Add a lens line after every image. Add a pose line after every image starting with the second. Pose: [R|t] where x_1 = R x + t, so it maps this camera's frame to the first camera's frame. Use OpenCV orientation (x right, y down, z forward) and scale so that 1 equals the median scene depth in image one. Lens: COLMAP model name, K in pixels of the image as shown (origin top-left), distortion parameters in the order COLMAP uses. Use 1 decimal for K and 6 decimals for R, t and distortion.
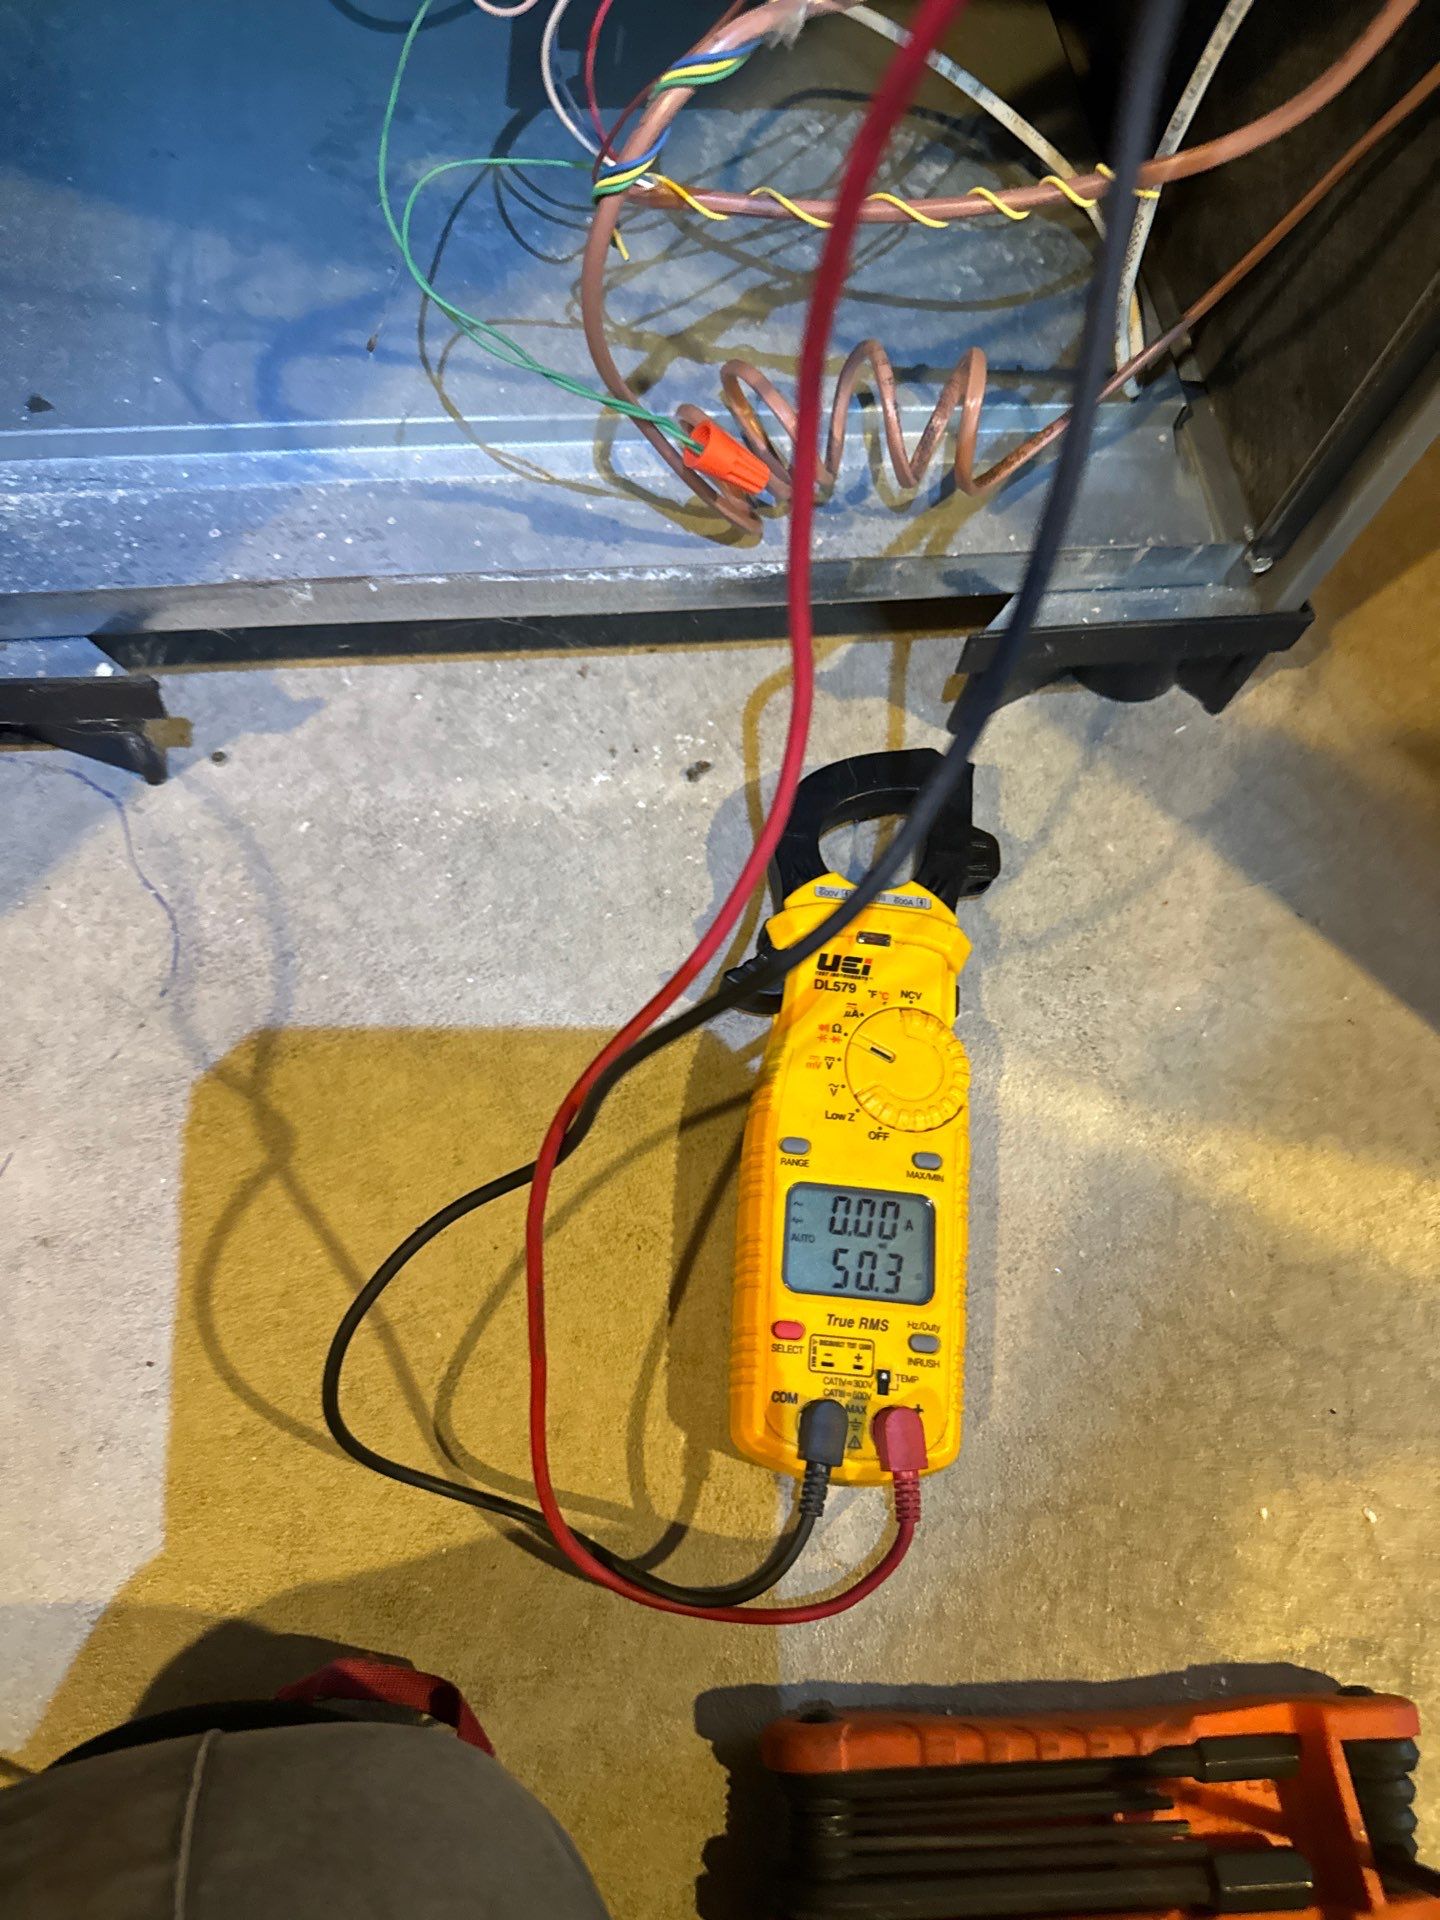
lens RADIAL K [[1419.0, 0, 763.0], [0, 1419.0, 964.0], [0, 0, 1]] dist [0.003628, -0.000395]
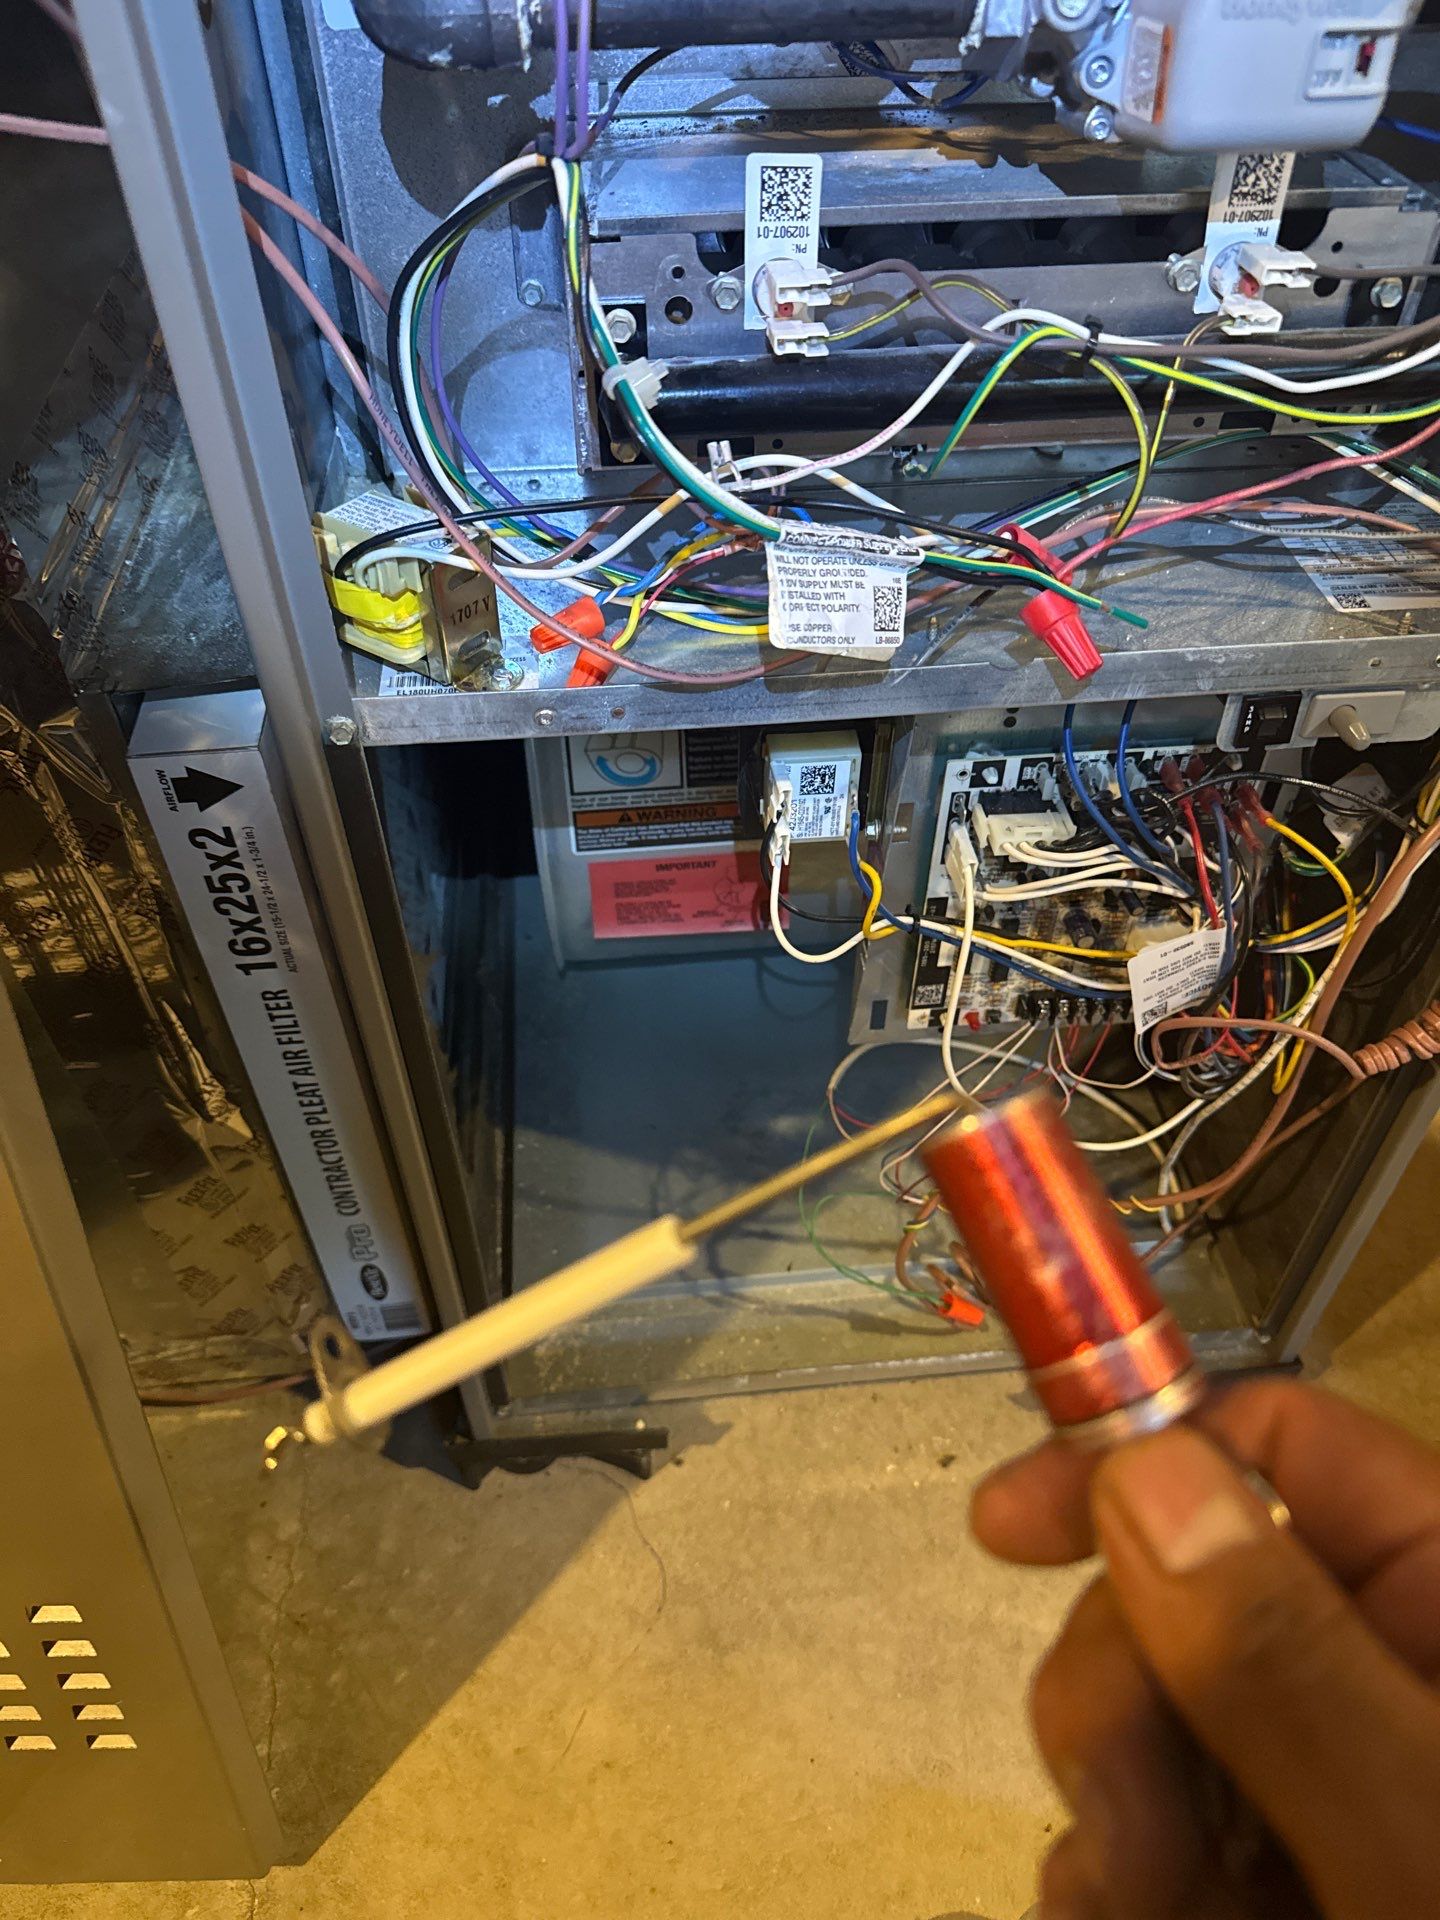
lens RADIAL K [[1352.2, 0, 748.9], [0, 1352.2, 968.9], [0, 0, 1]] dist [0.039420, -0.080800]
pose [[0.991175, -0.060287, -0.118055, -0.058563], [0.010369, 0.923128, -0.384353, -0.062487], [0.132152, 0.379737, 0.915607, -0.798036]]
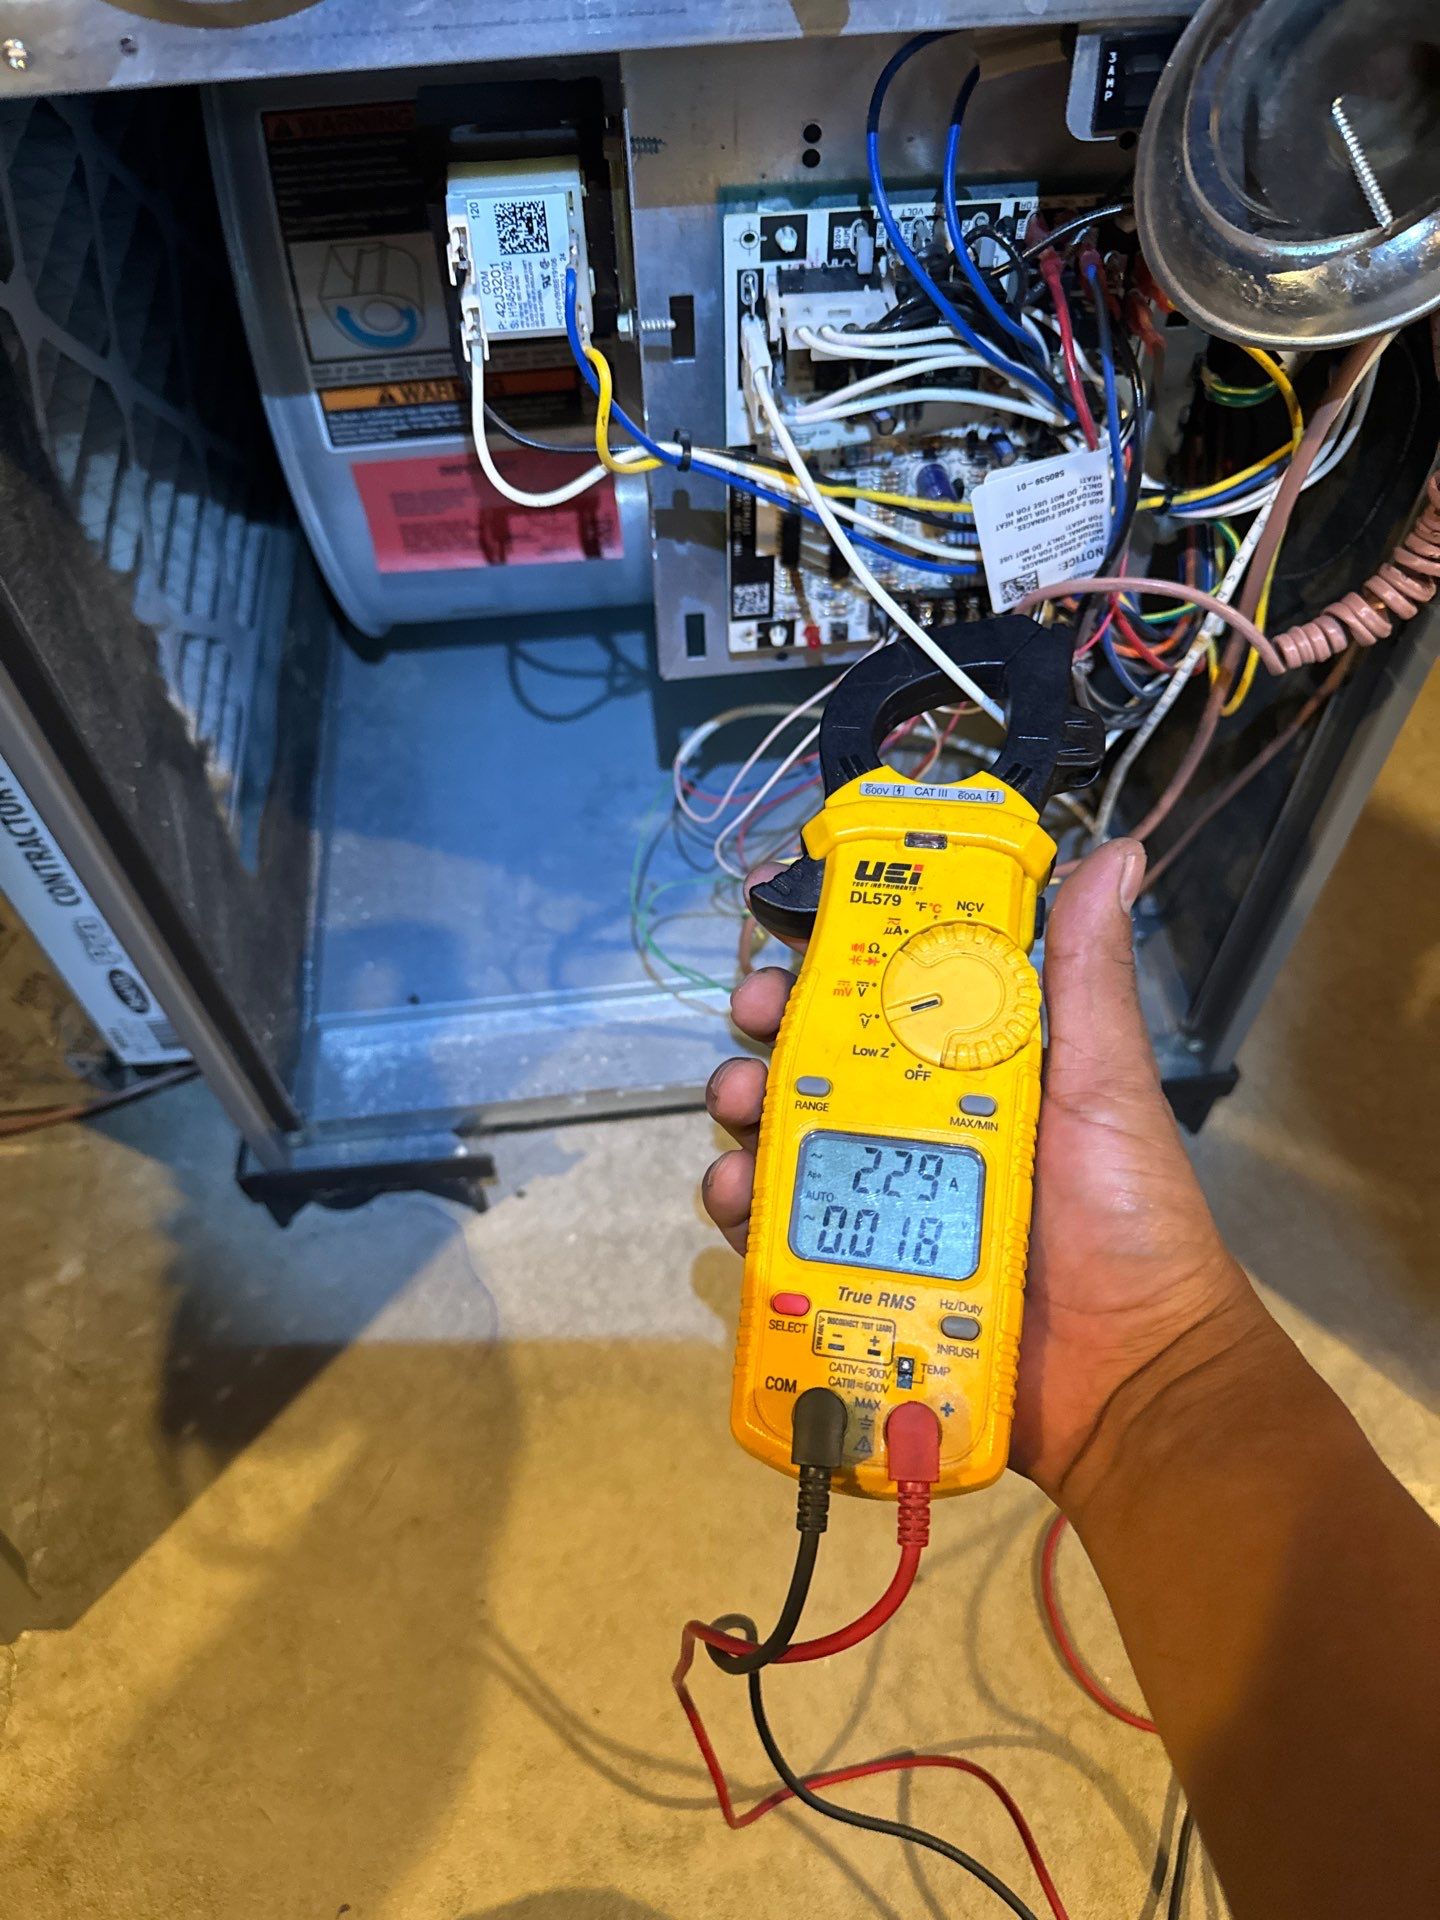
lens RADIAL K [[1377.4, 0, 737.3], [0, 1377.4, 967.9], [0, 0, 1]] dist [0.087594, -0.175716]
pose [[0.988223, -0.056368, -0.142258, 0.085524], [0.021959, 0.972295, -0.232723, -0.029272], [0.151435, 0.226858, 0.962082, -0.492972]]
